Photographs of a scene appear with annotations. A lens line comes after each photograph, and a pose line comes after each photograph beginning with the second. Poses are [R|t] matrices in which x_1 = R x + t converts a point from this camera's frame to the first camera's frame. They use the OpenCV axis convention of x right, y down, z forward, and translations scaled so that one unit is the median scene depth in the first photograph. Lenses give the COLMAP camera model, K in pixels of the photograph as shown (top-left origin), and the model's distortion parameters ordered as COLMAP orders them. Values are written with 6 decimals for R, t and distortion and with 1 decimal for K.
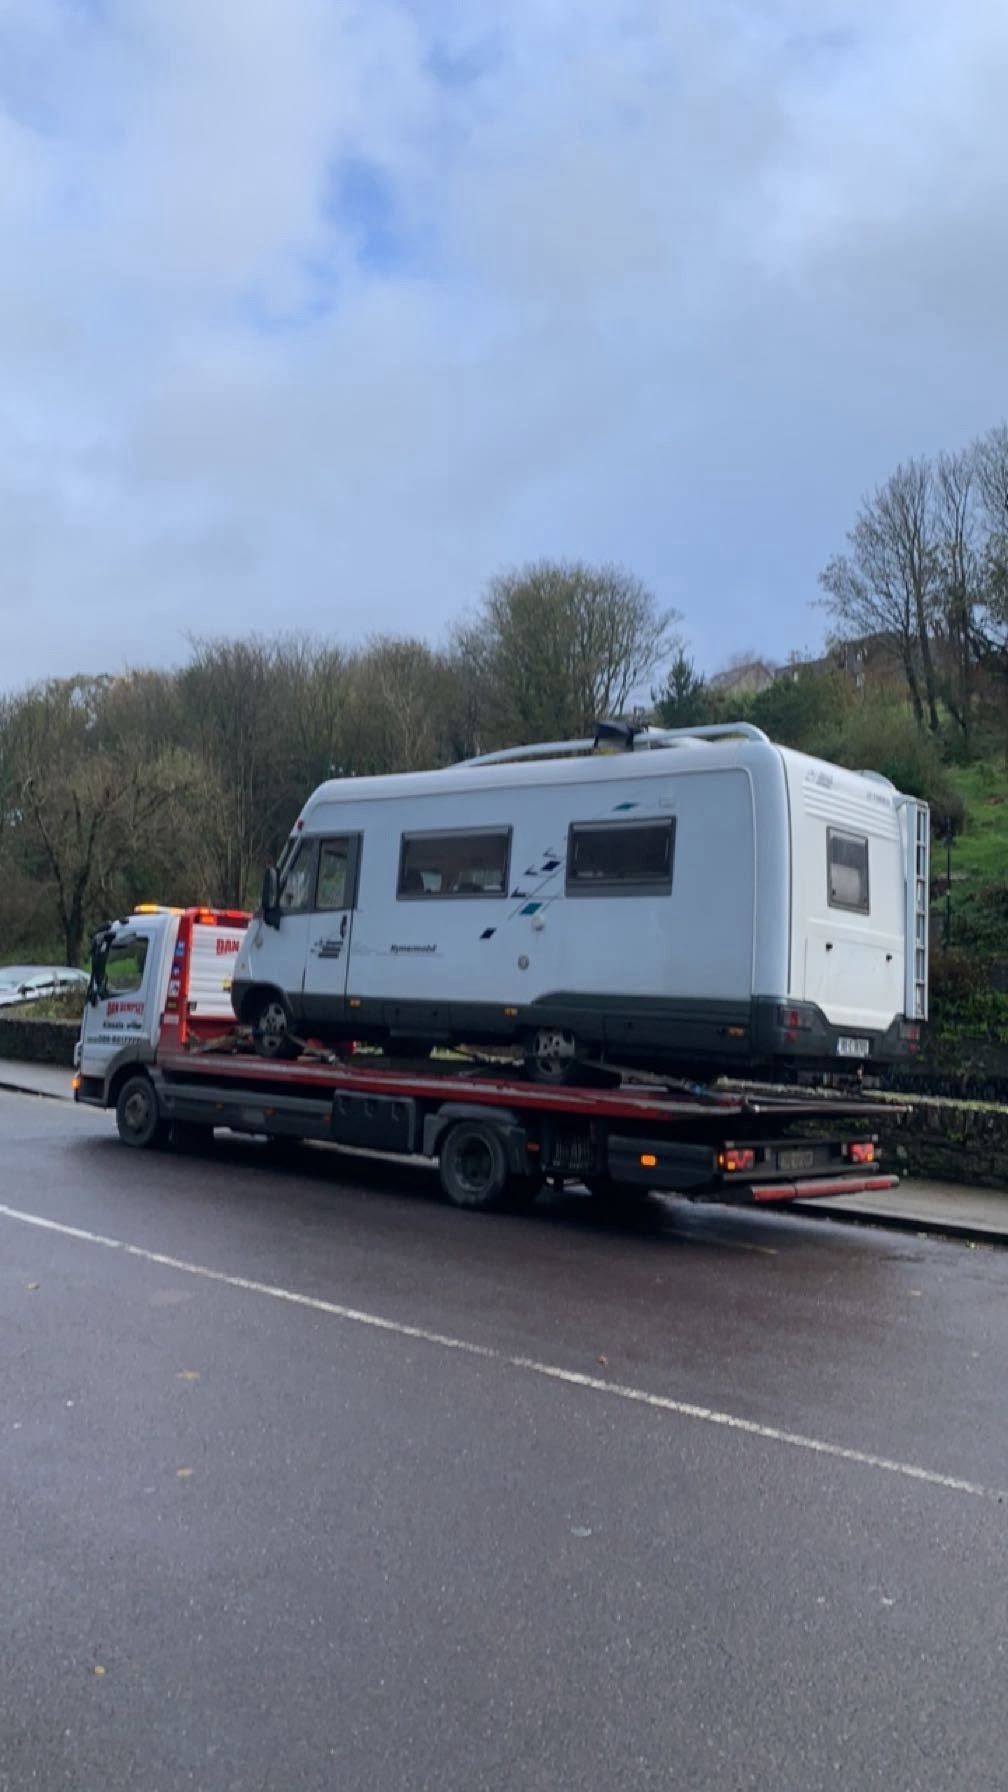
lens RADIAL K [[1449.4, 0, 514.3], [0, 1449.4, 888.6], [0, 0, 1]] dist [0.084111, -0.029005]
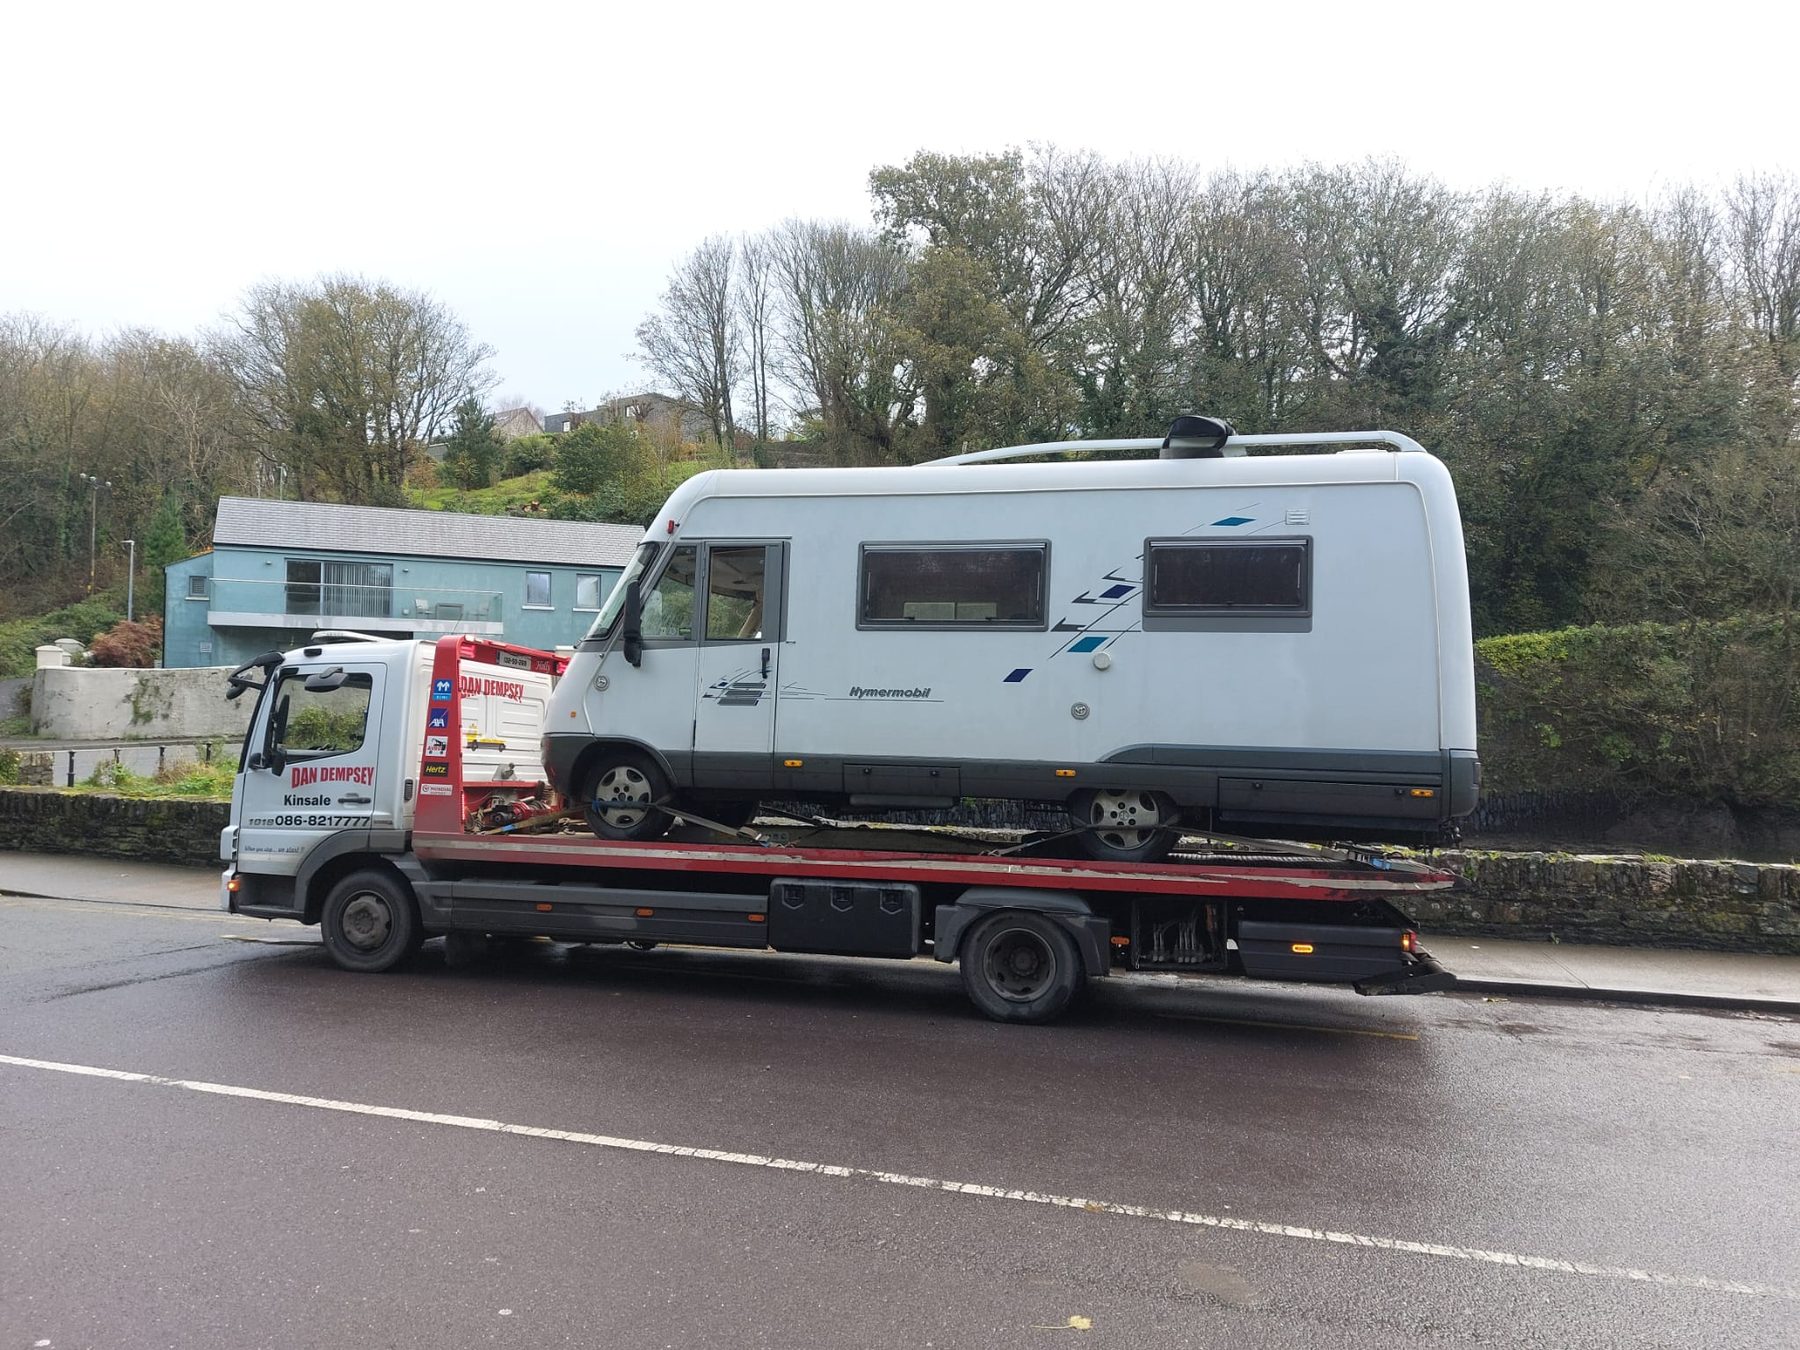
lens RADIAL K [[1299.8, 0, 913.8], [0, 1299.8, 677.0], [0, 0, 1]] dist [0.069610, -0.059080]
pose [[0.880237, 0.003709, 0.474520, -0.374951], [-0.021441, 0.999259, 0.031964, 0.009953], [-0.474049, -0.038310, 0.879664, 0.367577]]
